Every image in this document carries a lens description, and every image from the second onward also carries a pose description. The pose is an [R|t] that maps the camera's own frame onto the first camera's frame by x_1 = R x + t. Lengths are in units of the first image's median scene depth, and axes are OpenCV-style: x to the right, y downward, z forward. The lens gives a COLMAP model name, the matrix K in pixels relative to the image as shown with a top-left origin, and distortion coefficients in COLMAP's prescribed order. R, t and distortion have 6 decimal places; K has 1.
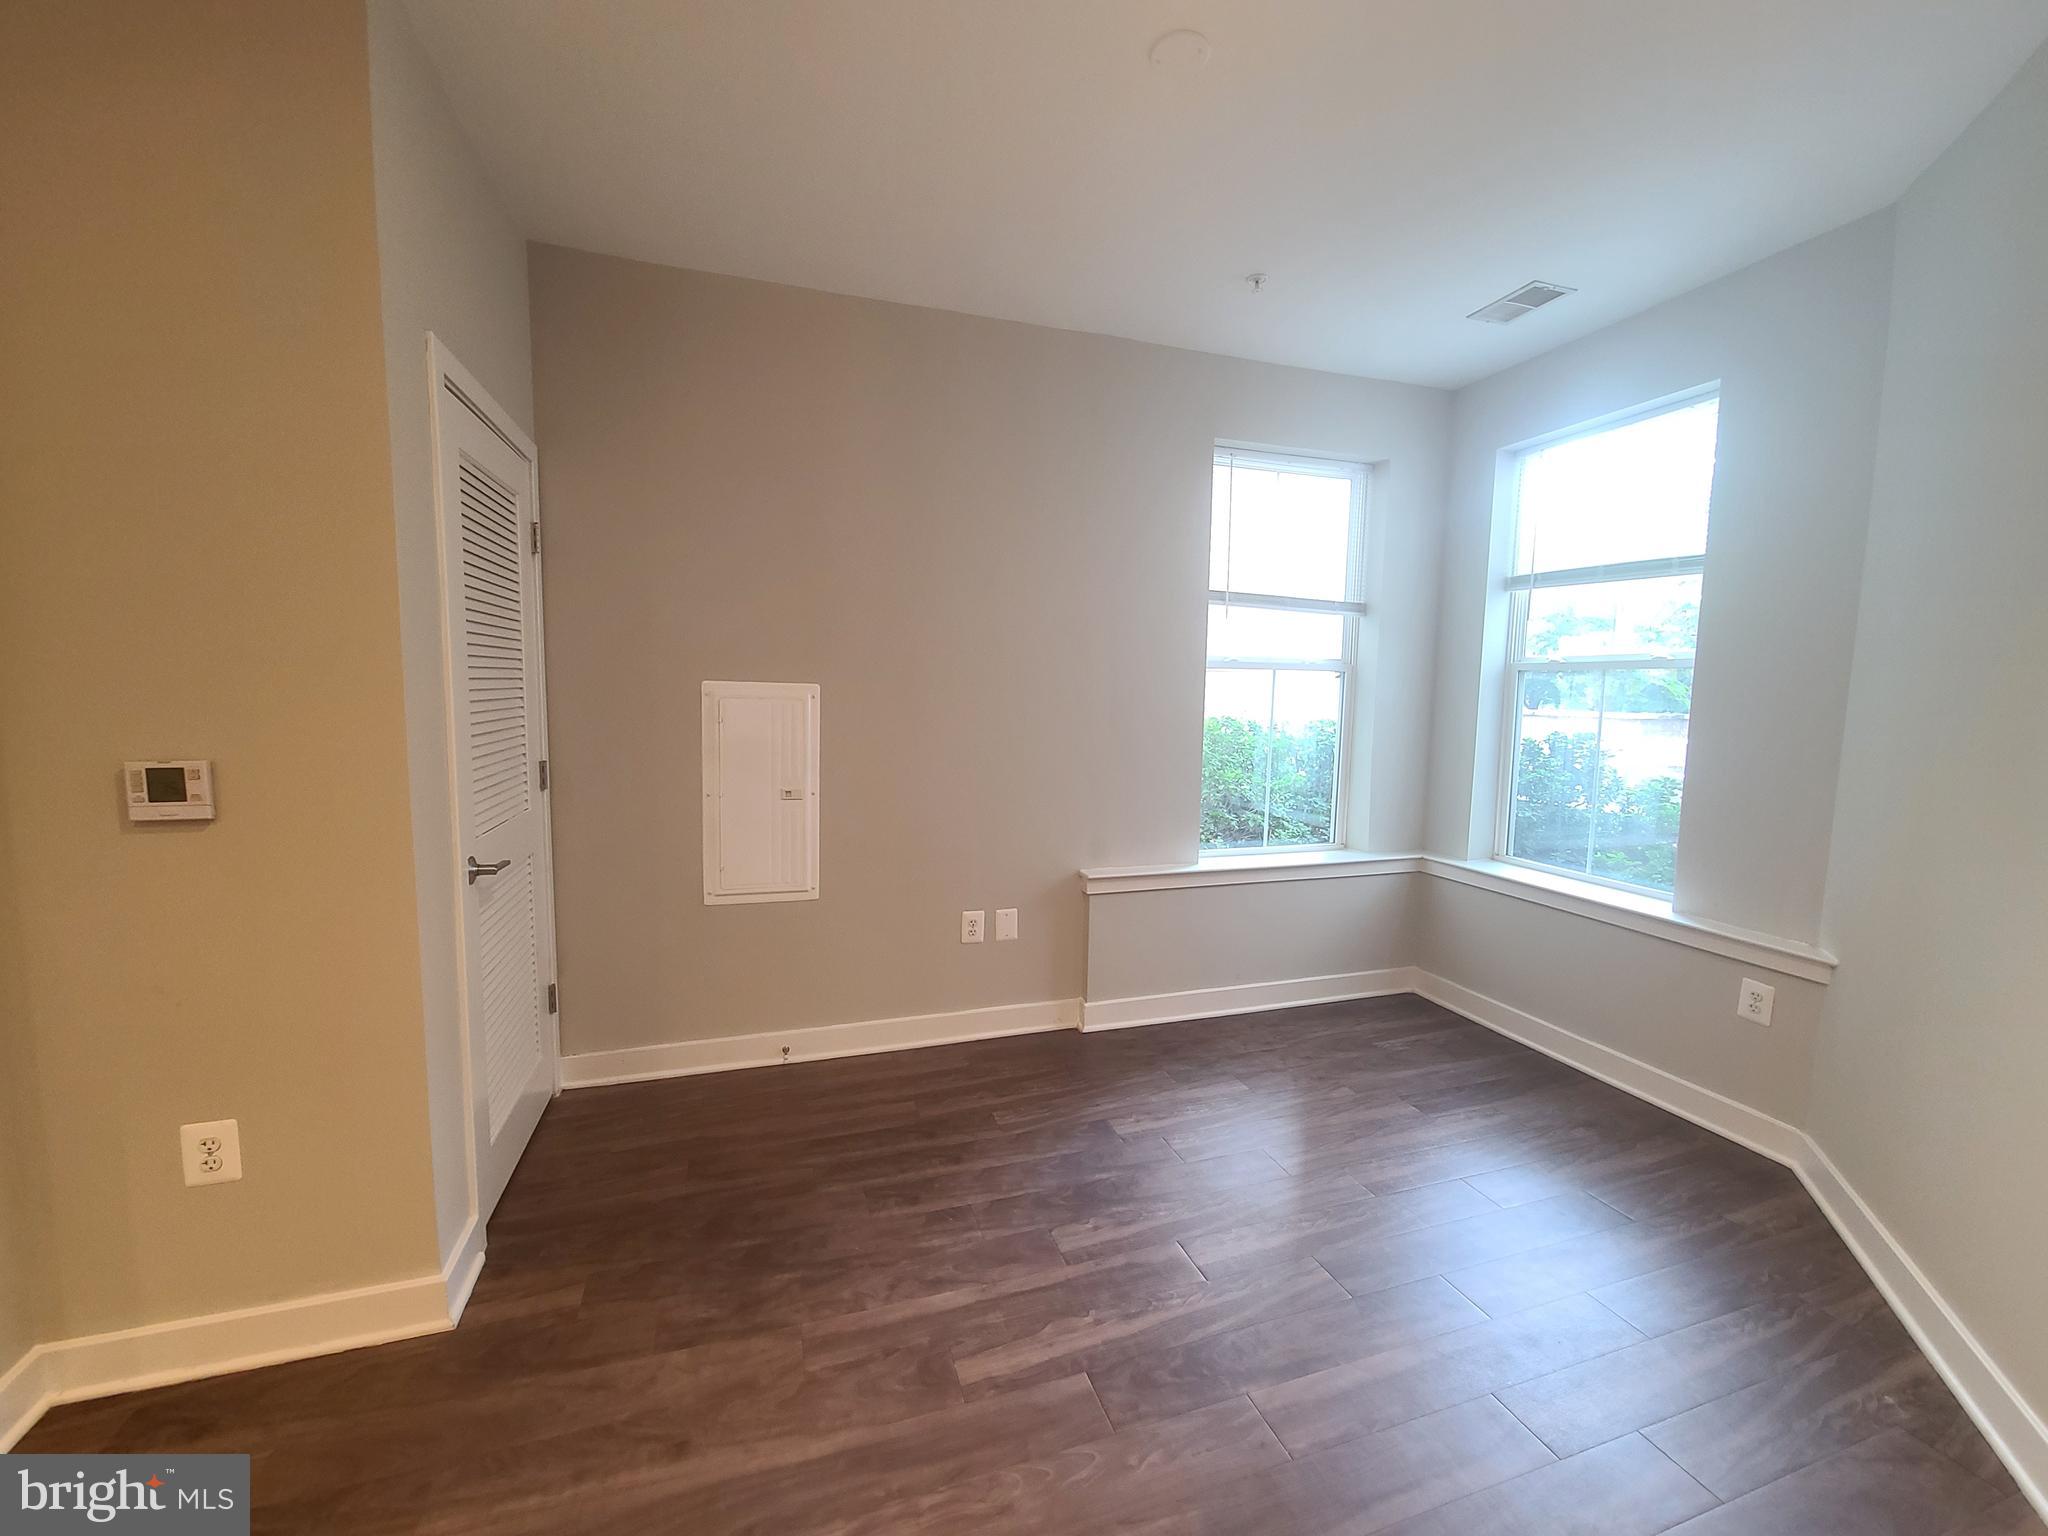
lens RADIAL K [[833.0, 0, 1043.2], [0, 833.0, 770.2], [0, 0, 1]] dist [0.002344, -0.003989]
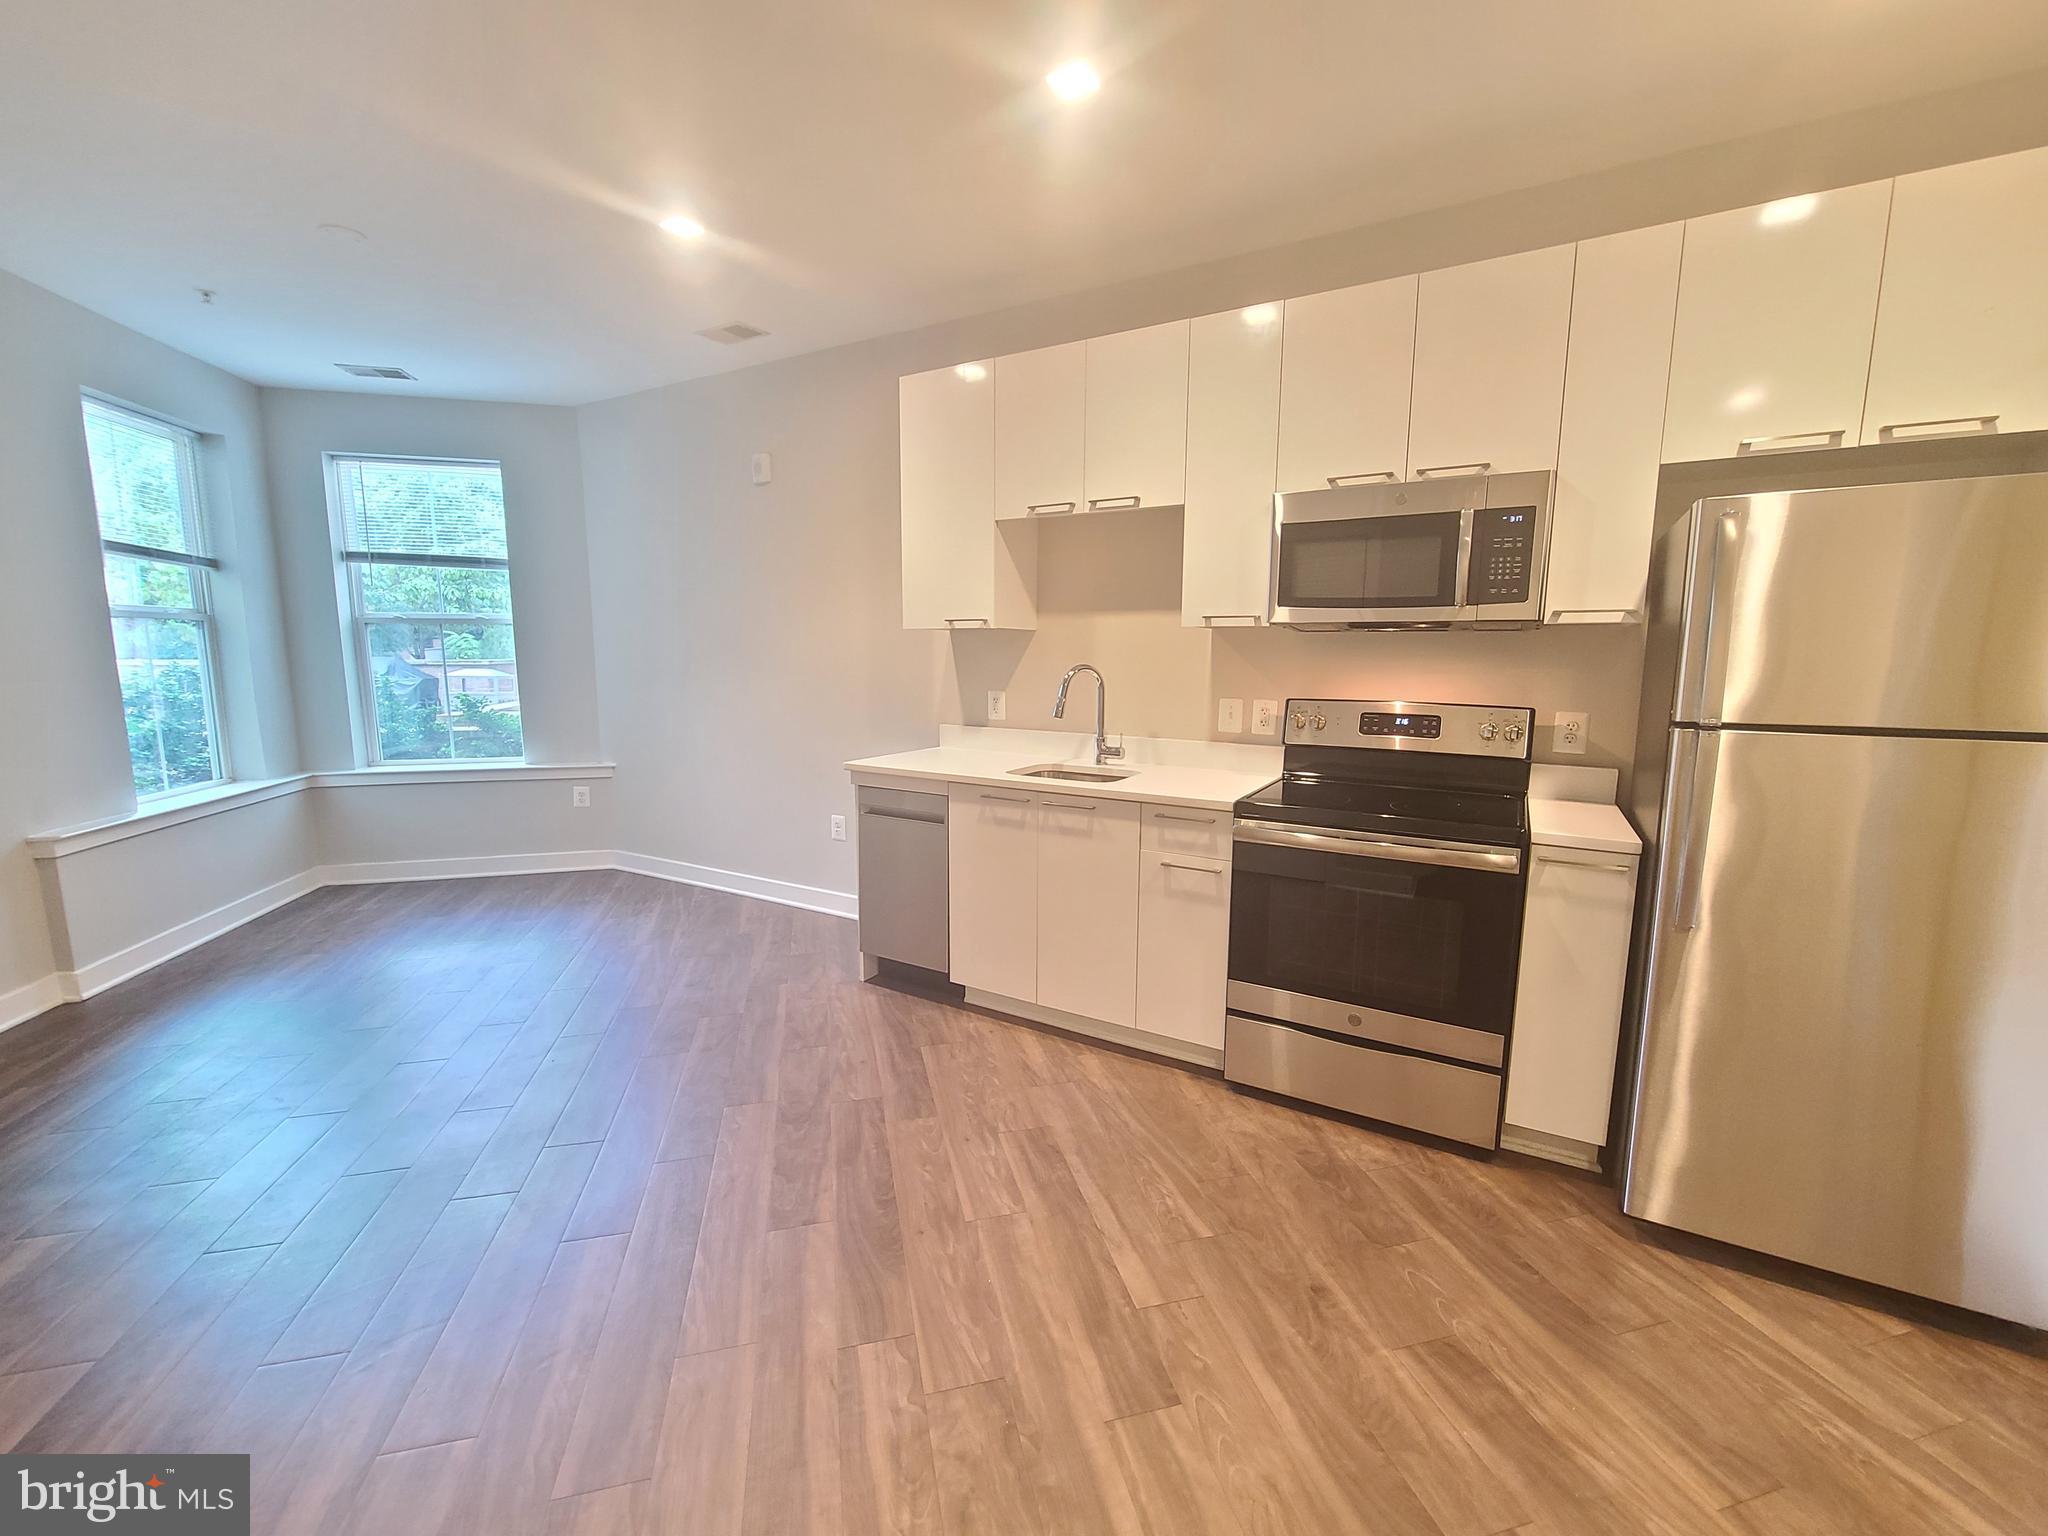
lens RADIAL K [[834.1, 0, 1043.1], [0, 834.1, 769.4], [0, 0, 1]] dist [0.000140, -0.000891]
pose [[0.071561, -0.160199, 0.984487, -0.781862], [0.095121, 0.983615, 0.153143, 0.012994], [-0.992890, 0.082687, 0.085627, -0.200158]]
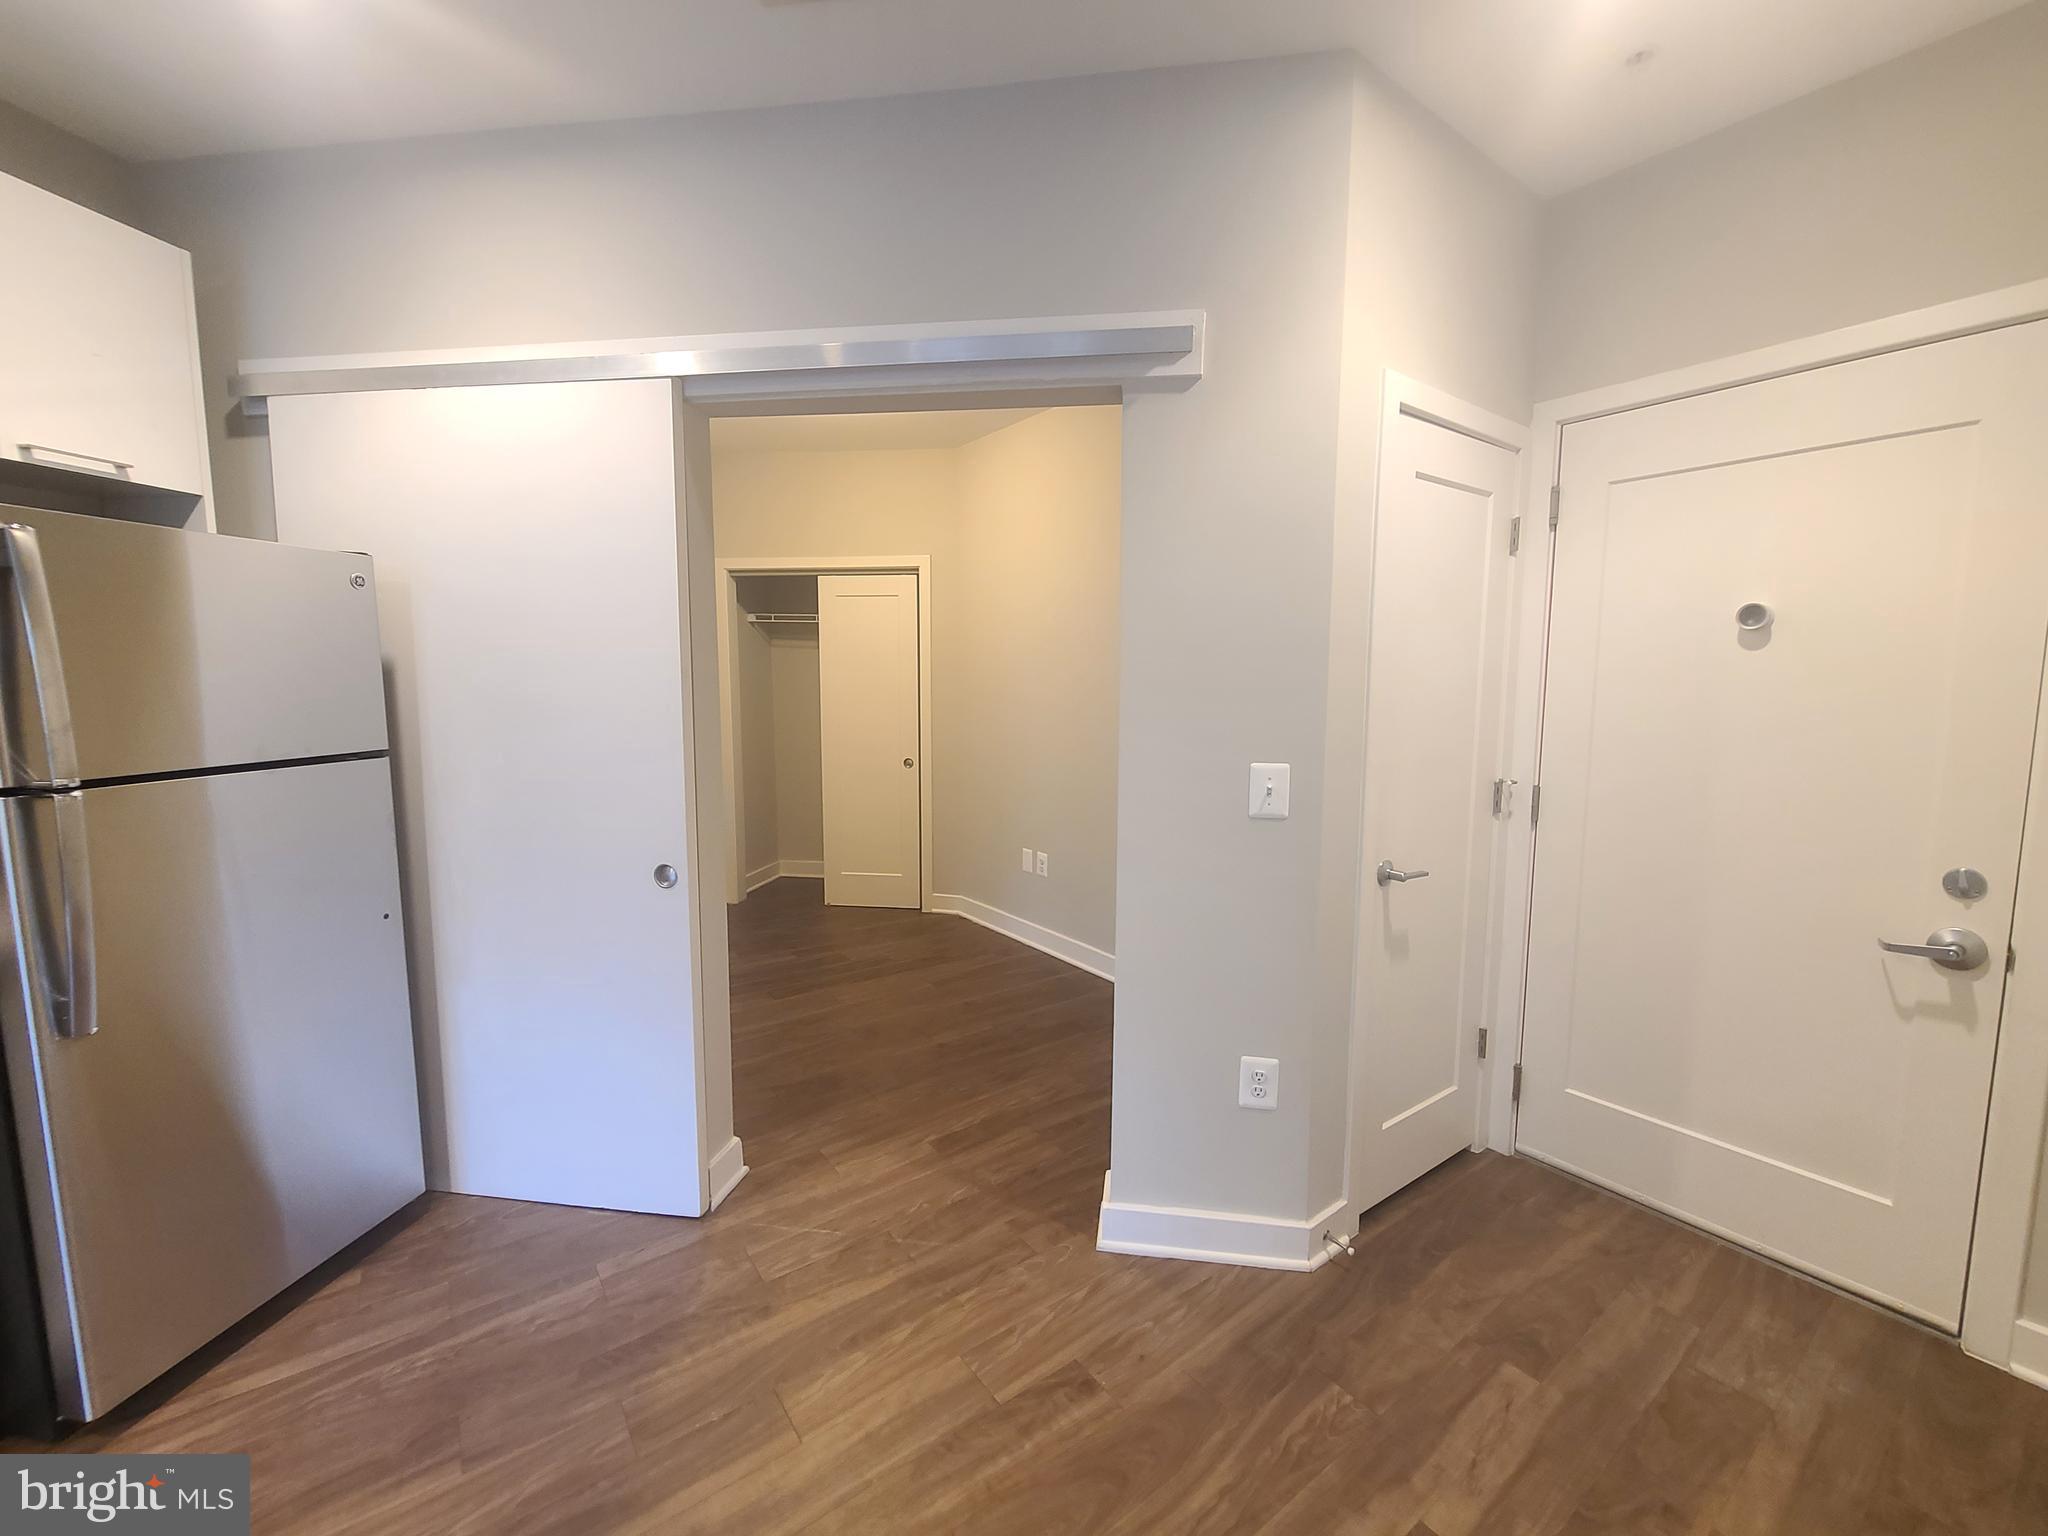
lens RADIAL K [[833.0, 0, 1043.2], [0, 833.0, 770.2], [0, 0, 1]] dist [0.002344, -0.003989]
pose [[-0.951441, 0.009309, -0.307691, -0.578577], [-0.053985, 0.979006, 0.196551, -0.012670], [0.303061, 0.203618, -0.930964, -0.028307]]
